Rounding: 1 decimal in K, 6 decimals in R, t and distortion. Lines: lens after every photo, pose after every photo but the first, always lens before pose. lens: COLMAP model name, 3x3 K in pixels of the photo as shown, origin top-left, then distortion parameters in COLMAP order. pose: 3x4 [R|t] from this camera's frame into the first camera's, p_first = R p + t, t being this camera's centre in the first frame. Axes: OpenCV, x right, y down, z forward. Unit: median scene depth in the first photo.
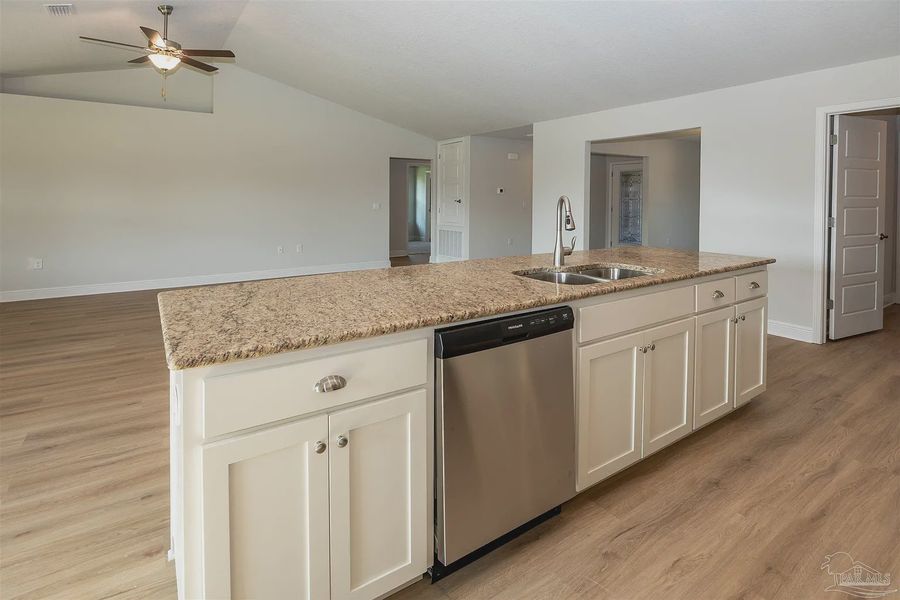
lens RADIAL K [[444.2, 0, 449.5], [0, 444.2, 211.1], [0, 0, 1]] dist [-0.010916, 0.000296]
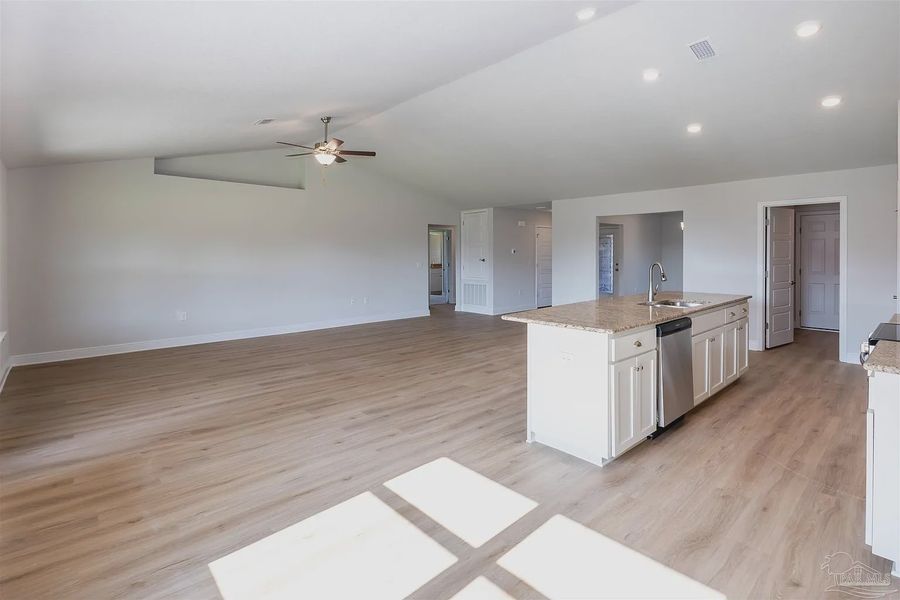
lens RADIAL K [[435.2, 0, 454.8], [0, 435.2, 261.9], [0, 0, 1]] dist [-0.017327, -0.000102]
pose [[0.987607, -0.007100, 0.156787, -0.504130], [0.008461, 0.999932, -0.008017, -0.017080], [-0.156719, 0.009244, 0.987600, -0.373792]]
